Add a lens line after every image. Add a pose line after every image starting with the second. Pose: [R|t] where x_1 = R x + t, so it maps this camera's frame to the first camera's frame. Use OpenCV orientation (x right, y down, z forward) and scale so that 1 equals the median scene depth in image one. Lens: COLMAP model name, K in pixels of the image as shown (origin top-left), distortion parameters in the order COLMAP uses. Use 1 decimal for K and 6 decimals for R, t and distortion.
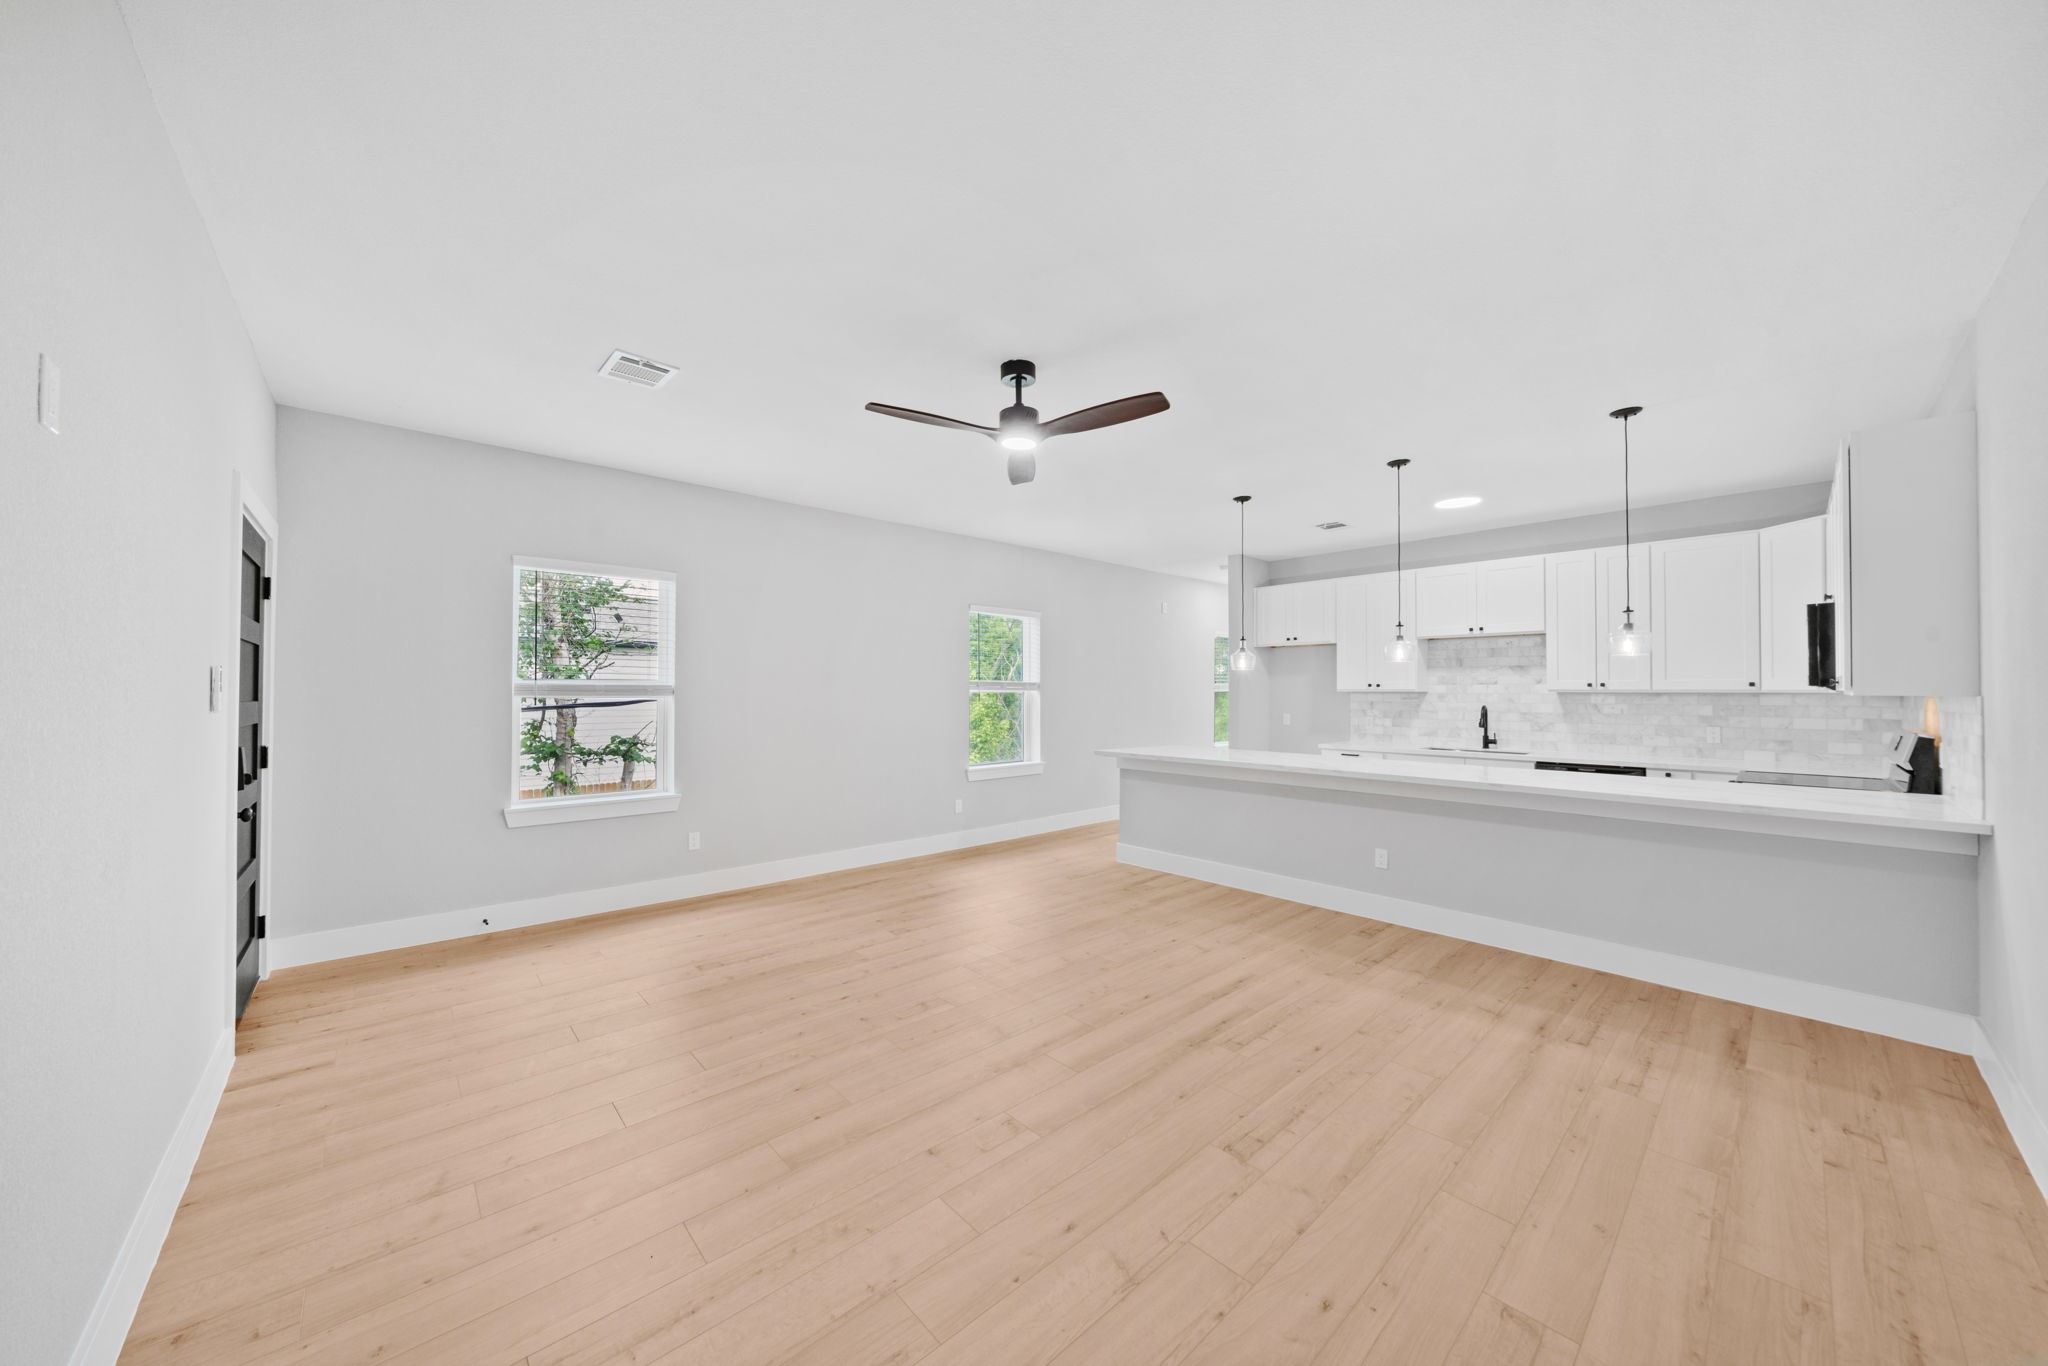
lens RADIAL K [[703.8, 0, 1013.8], [0, 703.8, 681.3], [0, 0, 1]] dist [-0.011430, 0.001465]
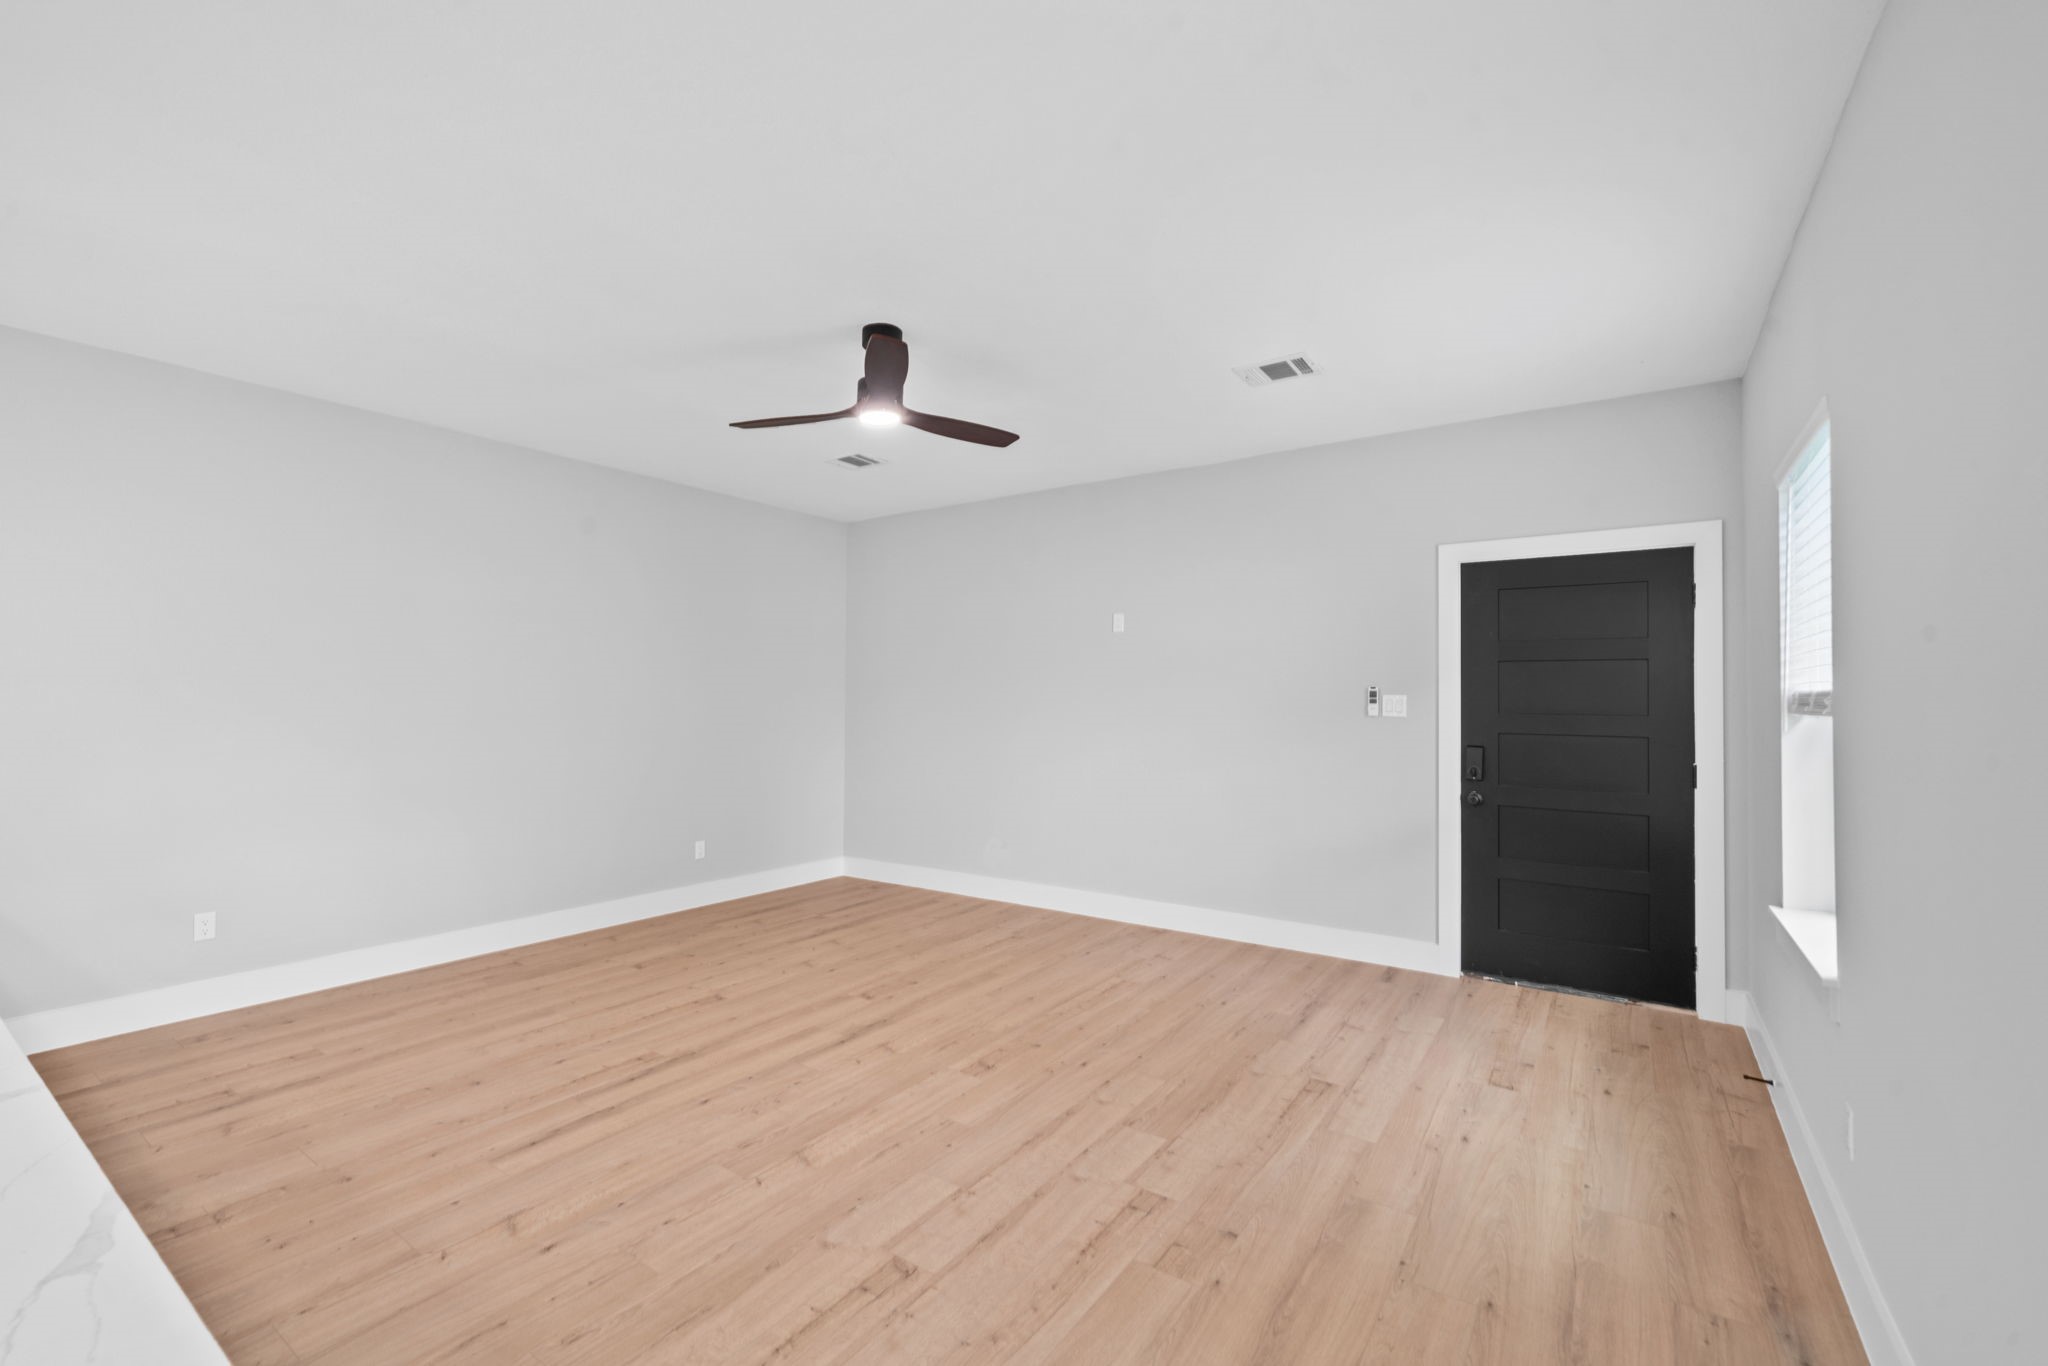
lens RADIAL K [[881.3, 0, 1012.0], [0, 881.3, 691.1], [0, 0, 1]] dist [0.007464, -0.002263]
pose [[-0.973809, -0.012804, -0.227009, 0.060399], [-0.006729, 0.999599, -0.027516, 0.021106], [0.227270, -0.025268, -0.973504, 1.358140]]
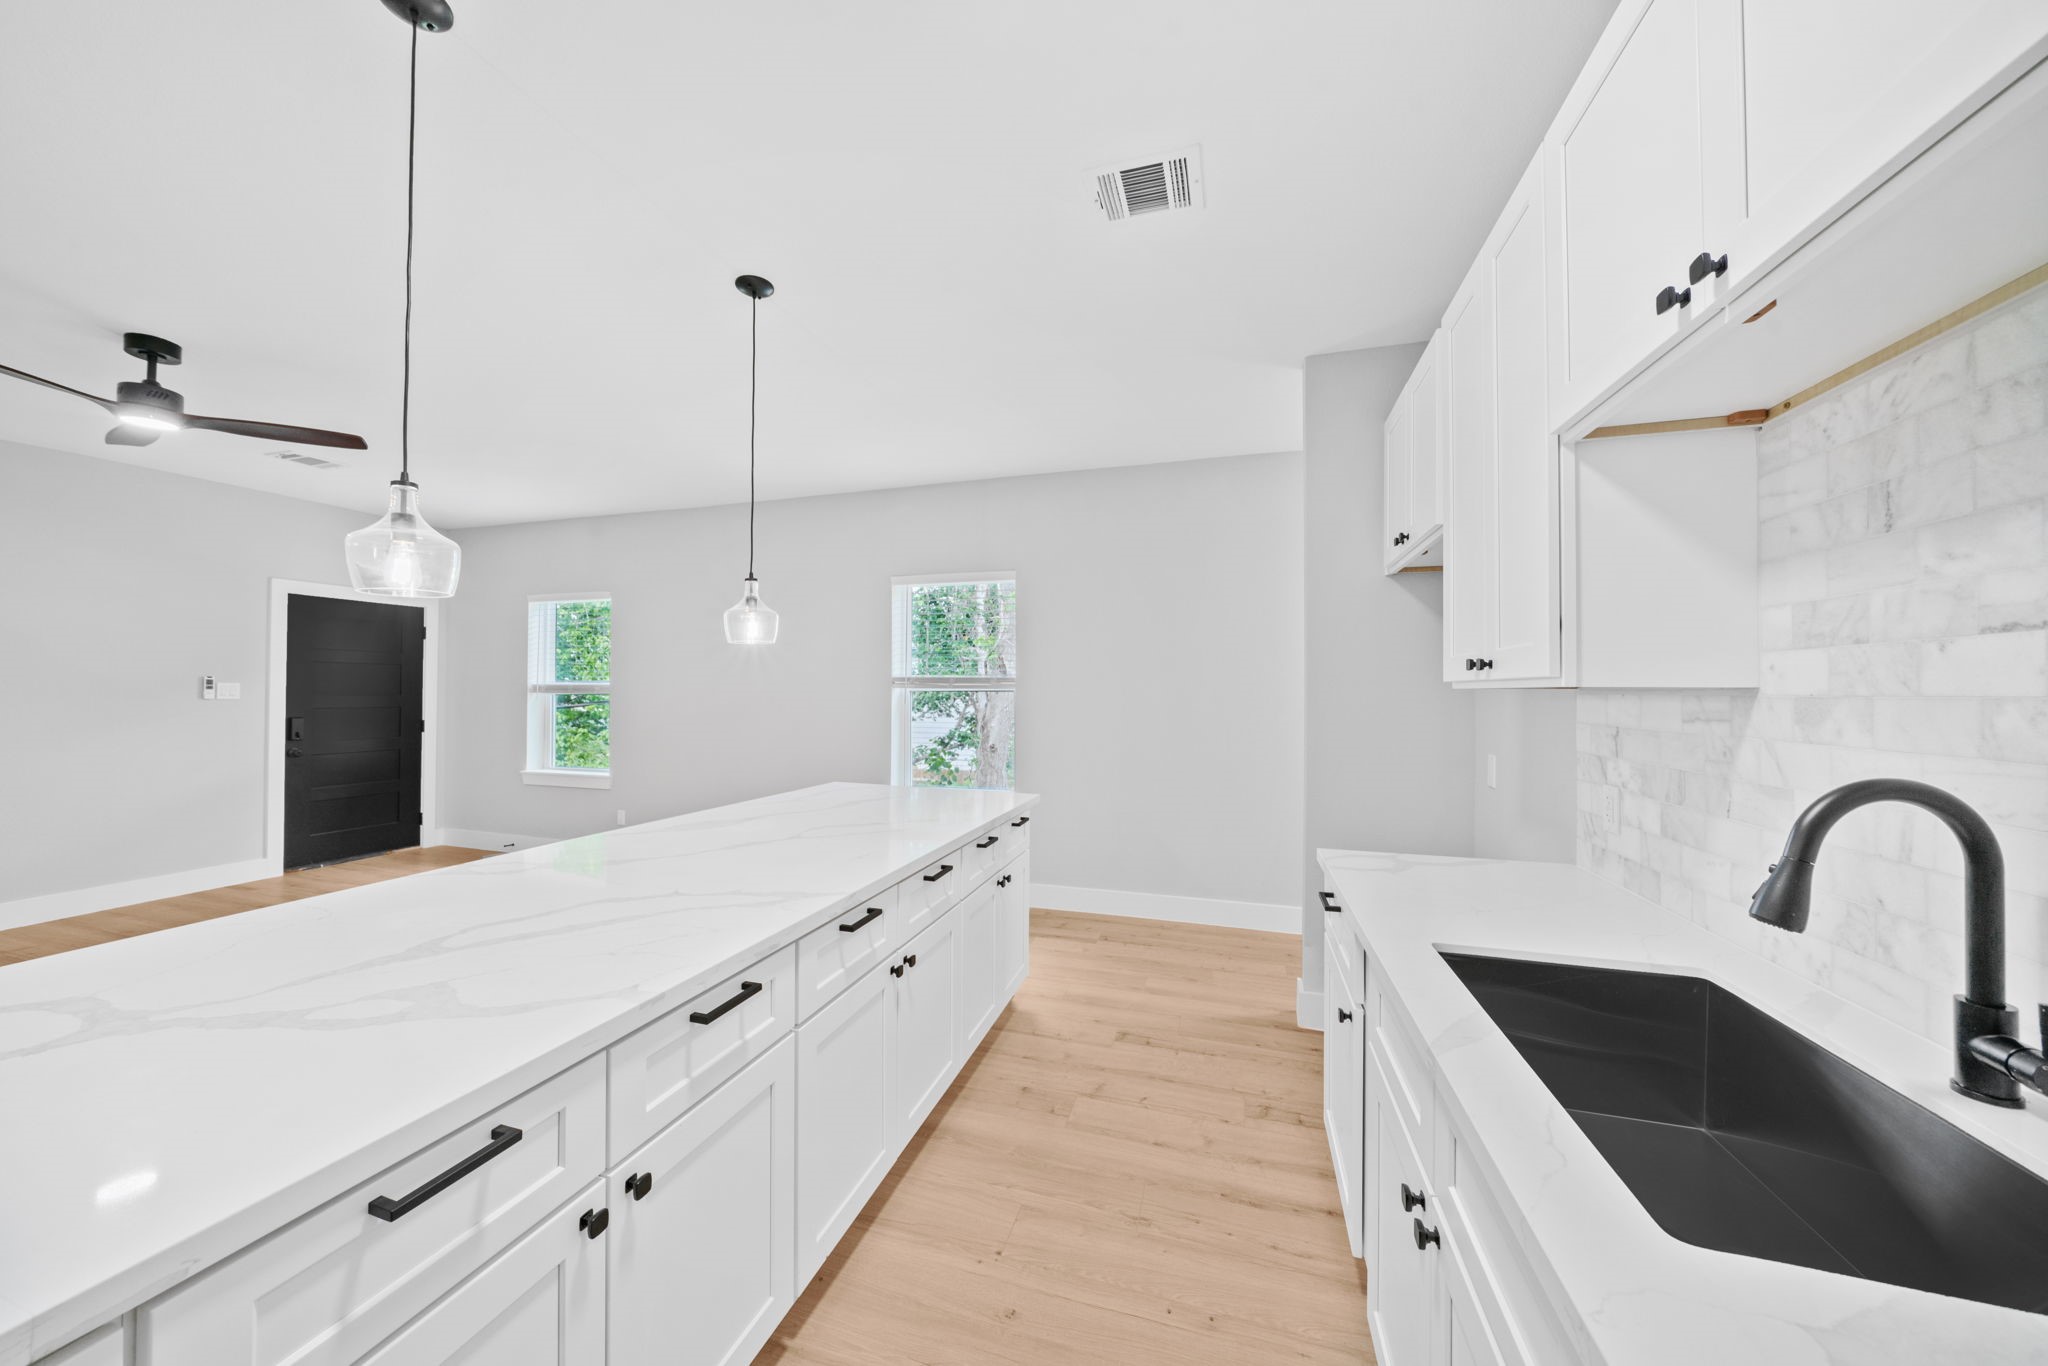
lens RADIAL K [[703.8, 0, 1010.1], [0, 703.8, 685.5], [0, 0, 1]] dist [-0.011430, 0.001465]
pose [[0.502827, -0.008012, -0.864350, 0.895900], [0.012536, 0.999919, -0.001976, 0.016513], [0.864296, -0.009842, 0.502887, 0.984529]]
